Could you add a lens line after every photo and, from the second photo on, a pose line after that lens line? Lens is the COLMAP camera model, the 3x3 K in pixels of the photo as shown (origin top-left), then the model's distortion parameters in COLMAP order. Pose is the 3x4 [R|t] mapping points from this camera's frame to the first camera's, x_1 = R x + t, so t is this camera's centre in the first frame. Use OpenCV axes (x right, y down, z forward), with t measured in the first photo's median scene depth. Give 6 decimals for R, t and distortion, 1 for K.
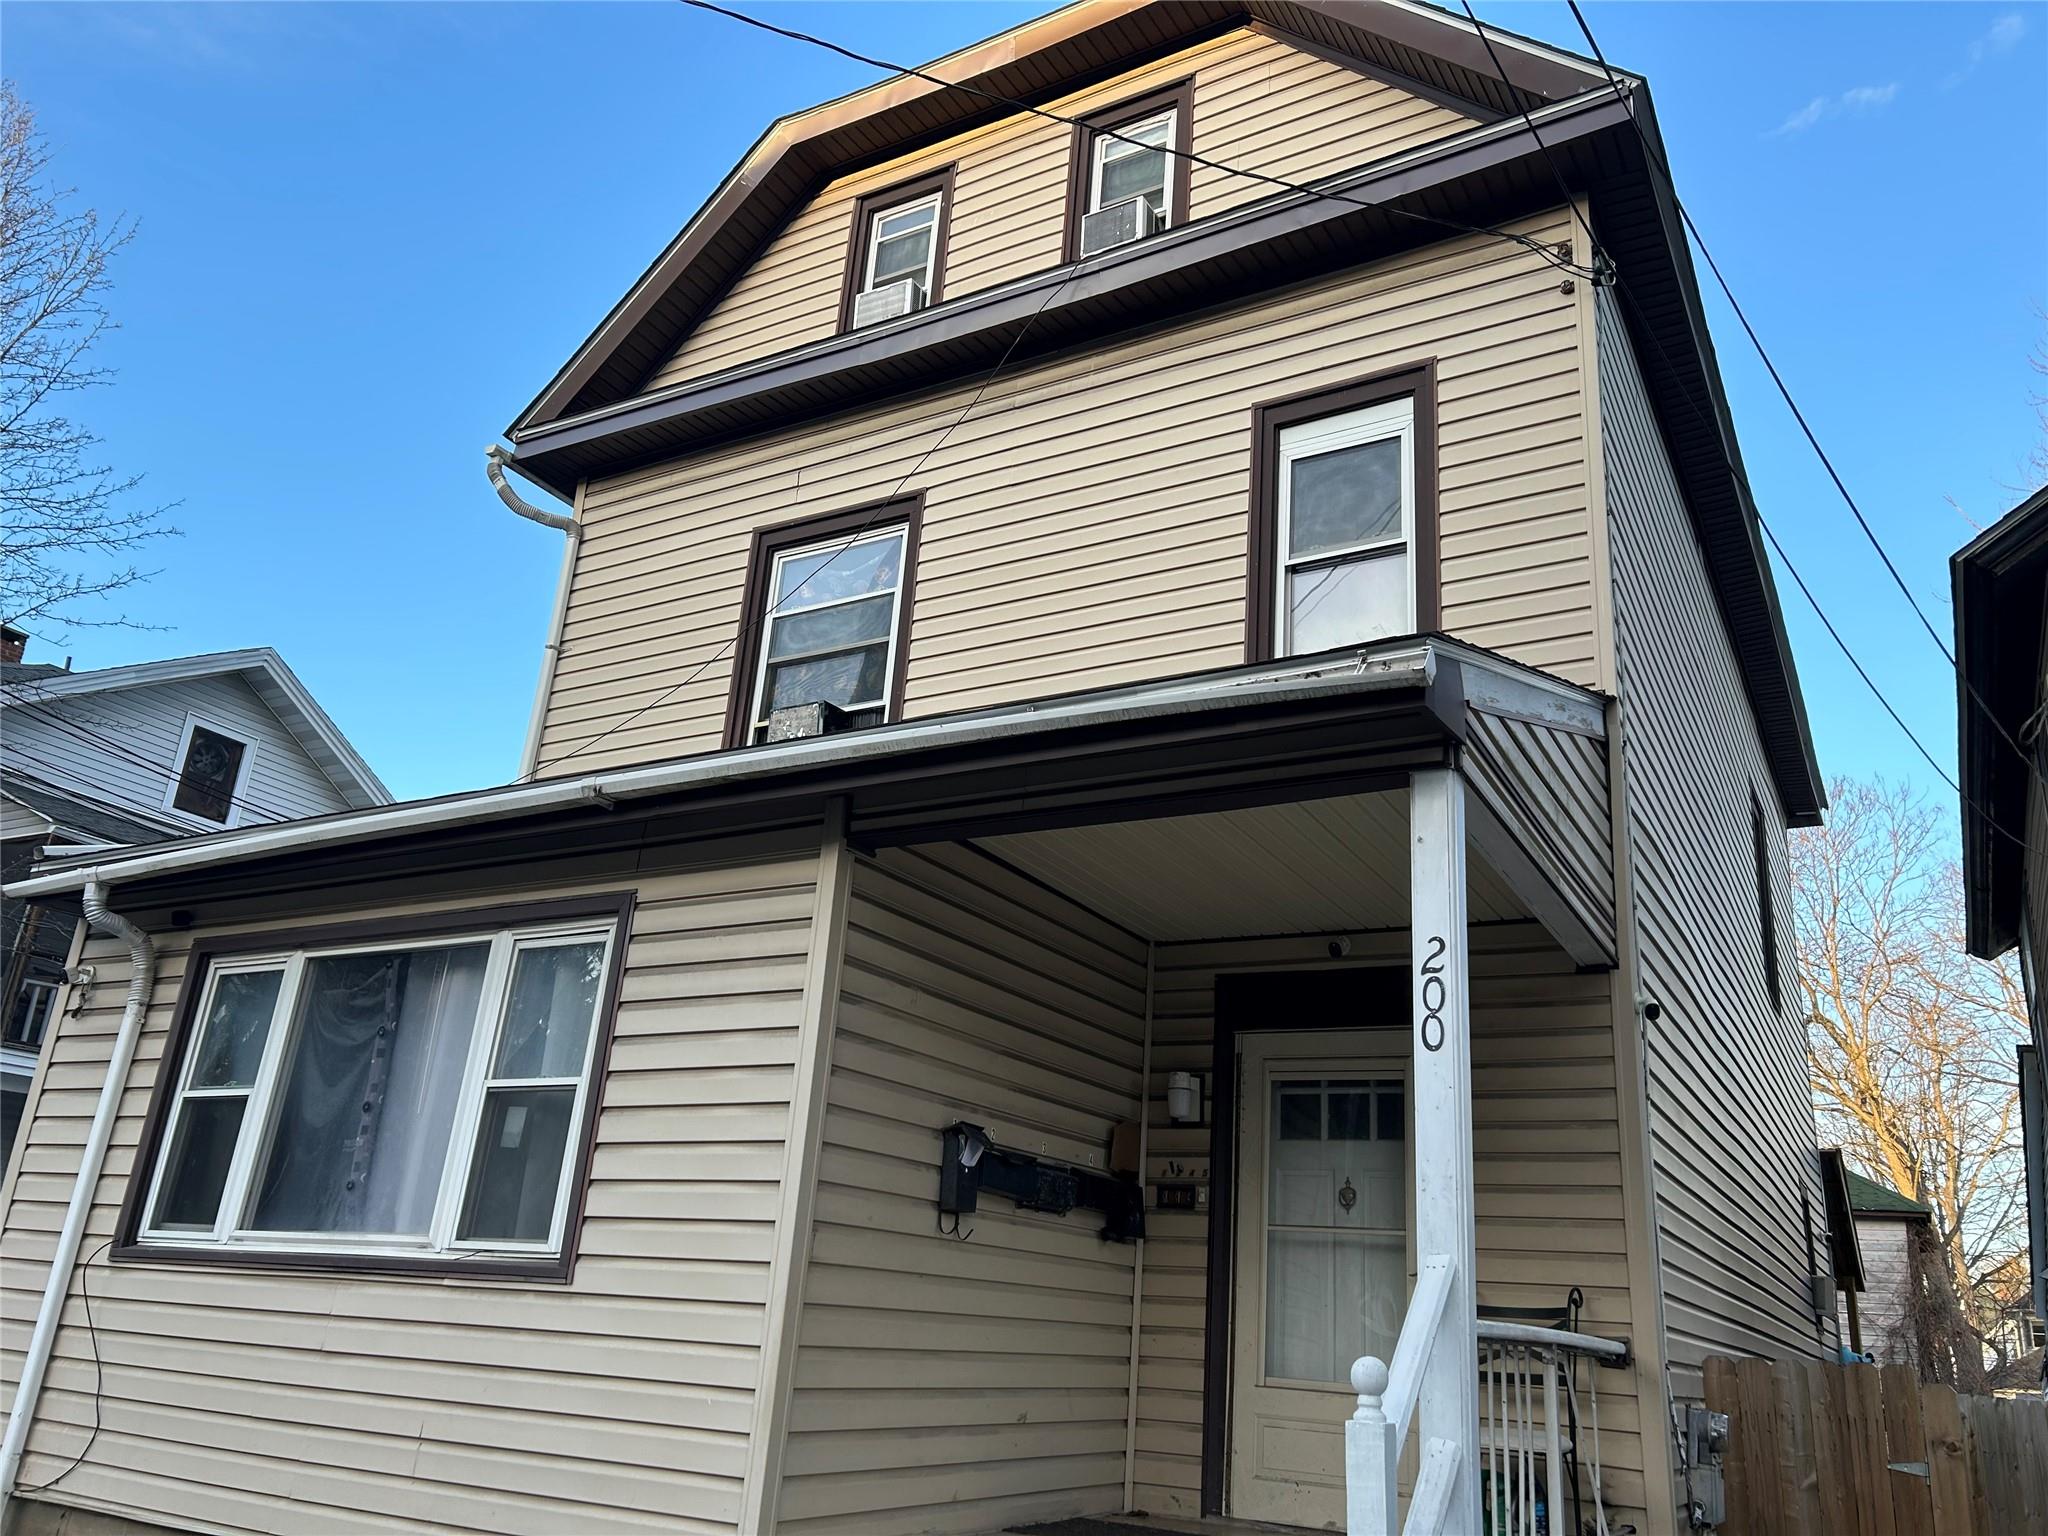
lens RADIAL K [[1542.2, 0, 1056.3], [0, 1542.2, 773.3], [0, 0, 1]] dist [0.054485, -0.052400]
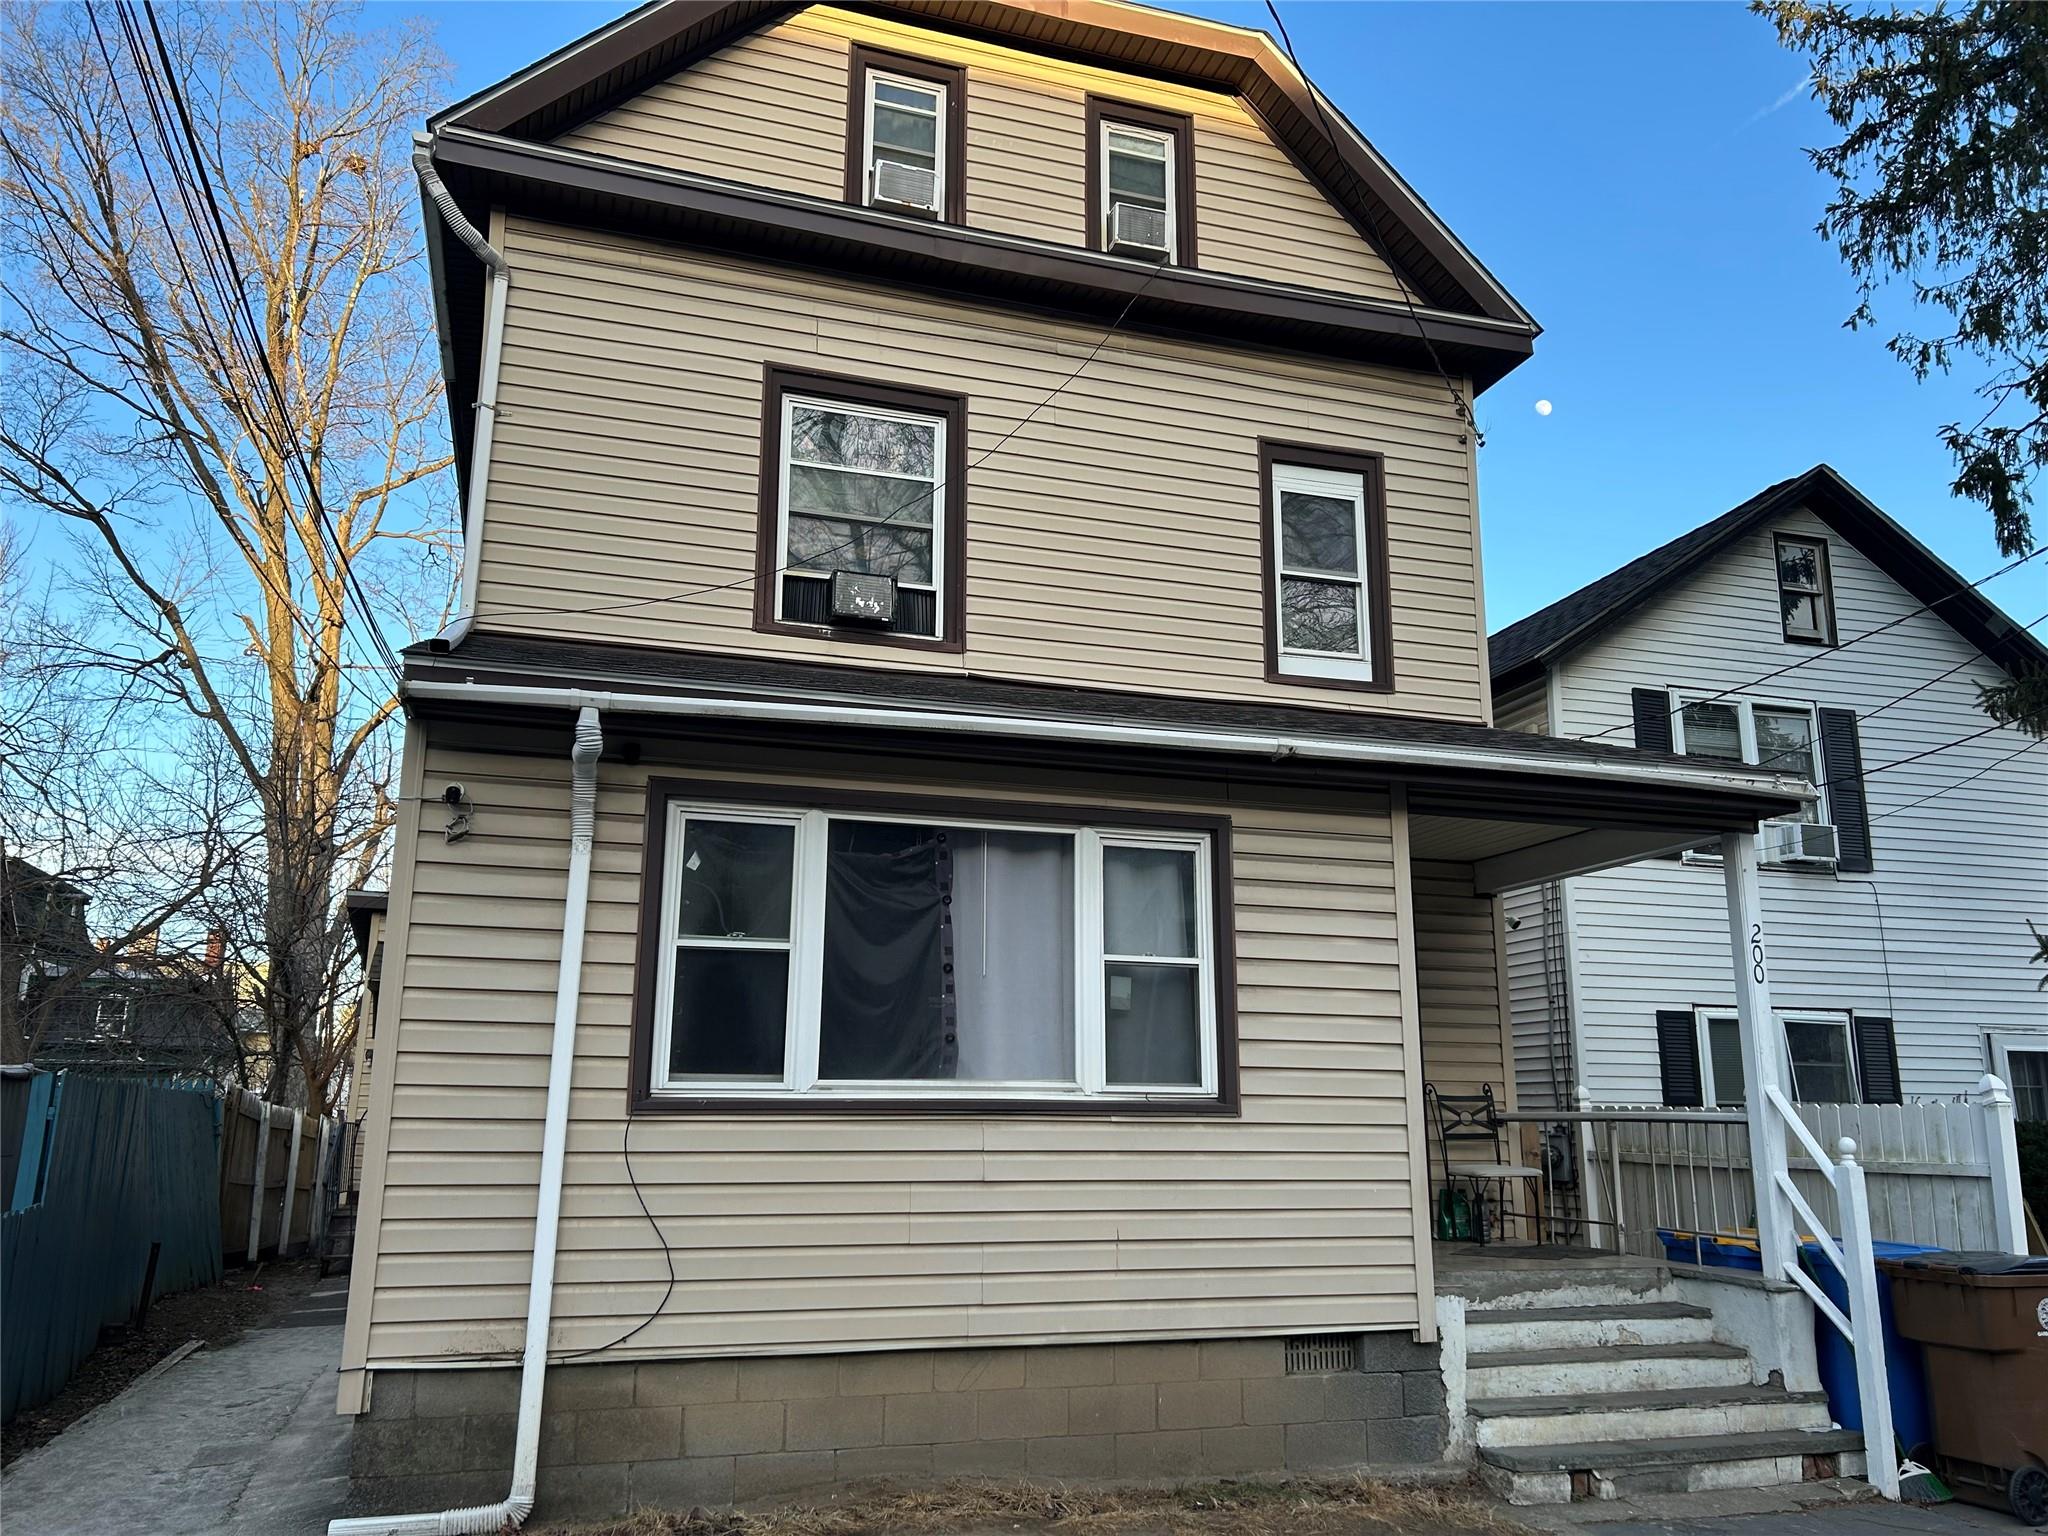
lens RADIAL K [[1542.2, 0, 1043.6], [0, 1542.2, 772.5], [0, 0, 1]] dist [0.054485, -0.052400]
pose [[0.675879, 0.102470, 0.729854, -1.196697], [-0.215667, 0.974438, 0.062909, -0.005064], [-0.704752, -0.199925, 0.680702, 0.231532]]
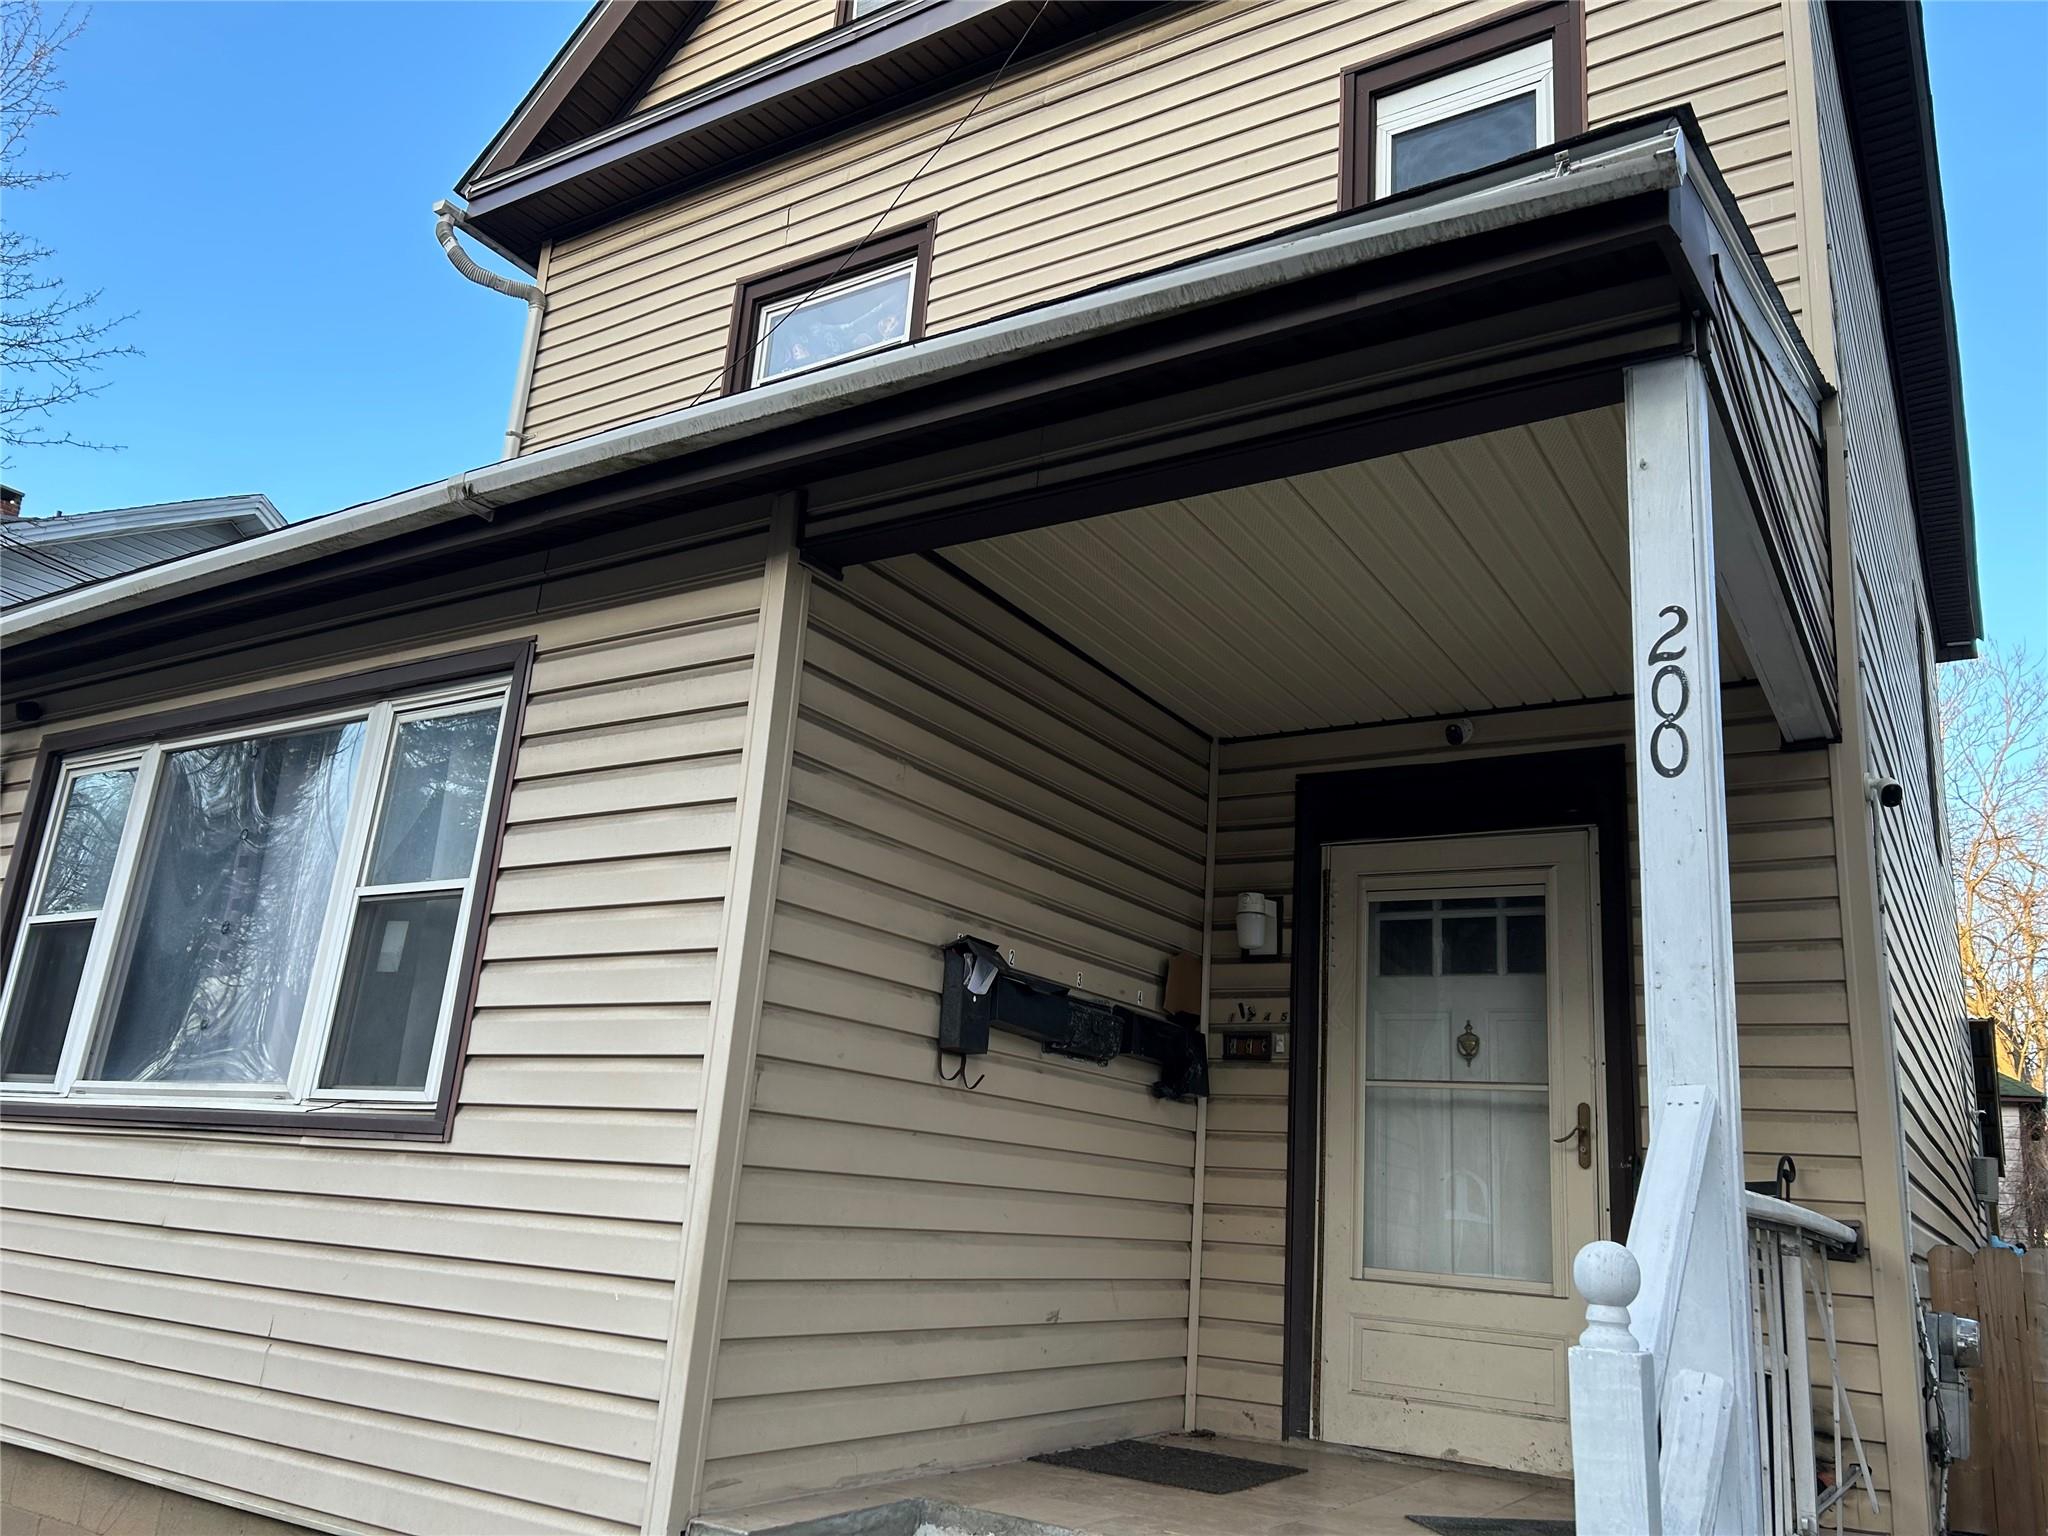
lens RADIAL K [[1542.2, 0, 1040.8], [0, 1542.2, 773.7], [0, 0, 1]] dist [0.054485, -0.052400]
pose [[0.998950, -0.007424, -0.045200, 0.008568], [0.010383, 0.997792, 0.065603, 0.086978], [0.044613, -0.066004, 0.996822, 0.229096]]
